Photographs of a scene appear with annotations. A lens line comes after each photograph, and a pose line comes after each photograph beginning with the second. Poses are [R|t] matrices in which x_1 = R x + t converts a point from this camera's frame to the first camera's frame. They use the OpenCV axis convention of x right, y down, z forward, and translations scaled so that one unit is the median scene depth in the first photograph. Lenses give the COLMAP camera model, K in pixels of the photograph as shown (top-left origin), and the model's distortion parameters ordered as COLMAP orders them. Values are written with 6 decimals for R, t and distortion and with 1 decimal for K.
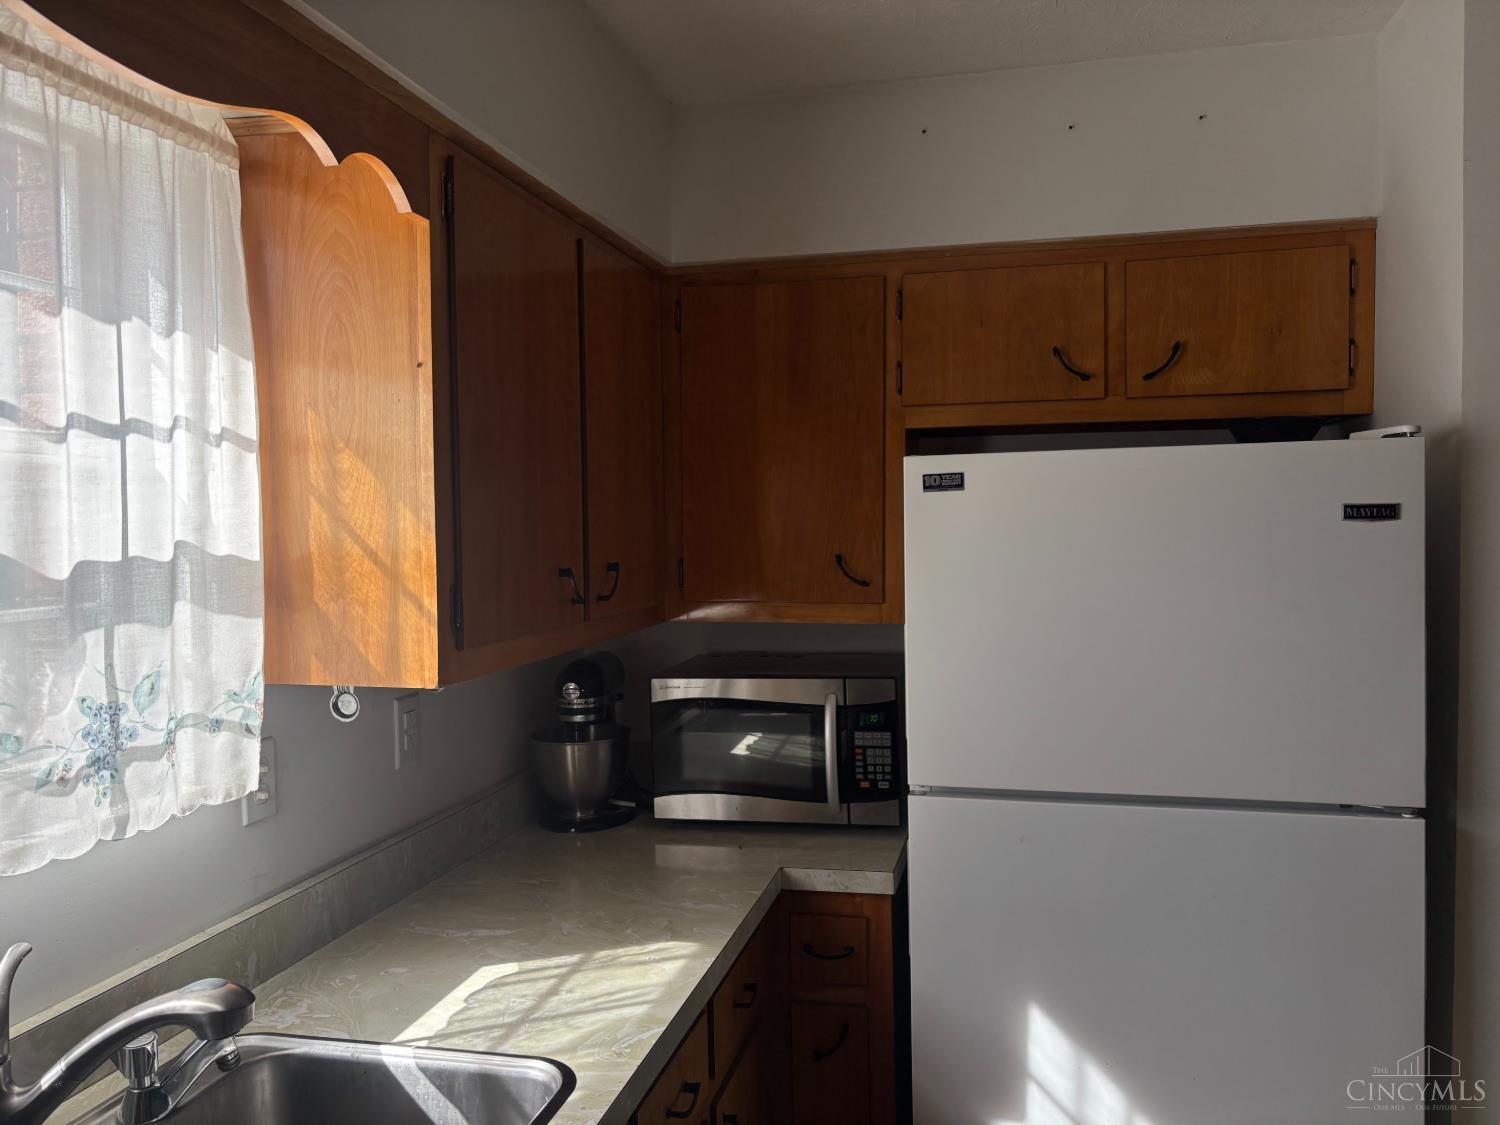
lens RADIAL K [[1138.0, 0, 750.0], [0, 1138.0, 562.5], [0, 0, 1]] dist [0.000644, -0.000059]
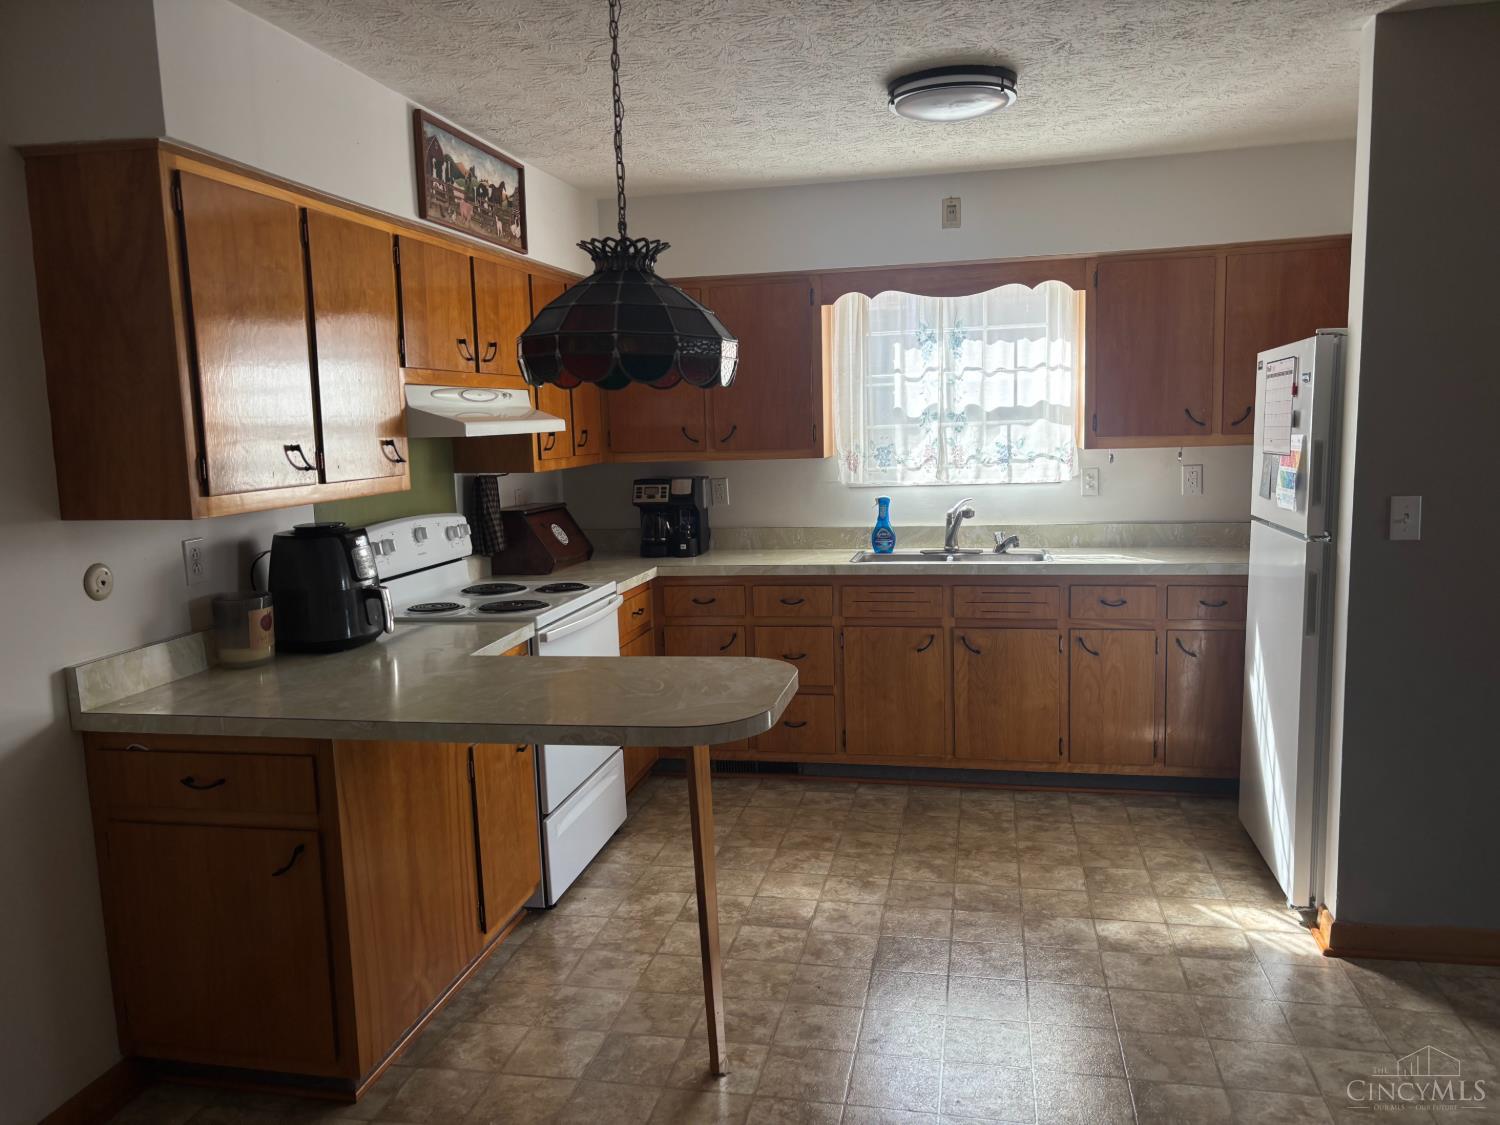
lens RADIAL K [[1138.0, 0, 750.0], [0, 1138.0, 562.5], [0, 0, 1]] dist [0.000644, -0.000059]
pose [[0.032619, 0.146012, -0.988745, 3.048493], [0.001241, 0.989265, 0.146130, -0.040969], [0.999467, -0.005993, 0.032087, 0.030605]]
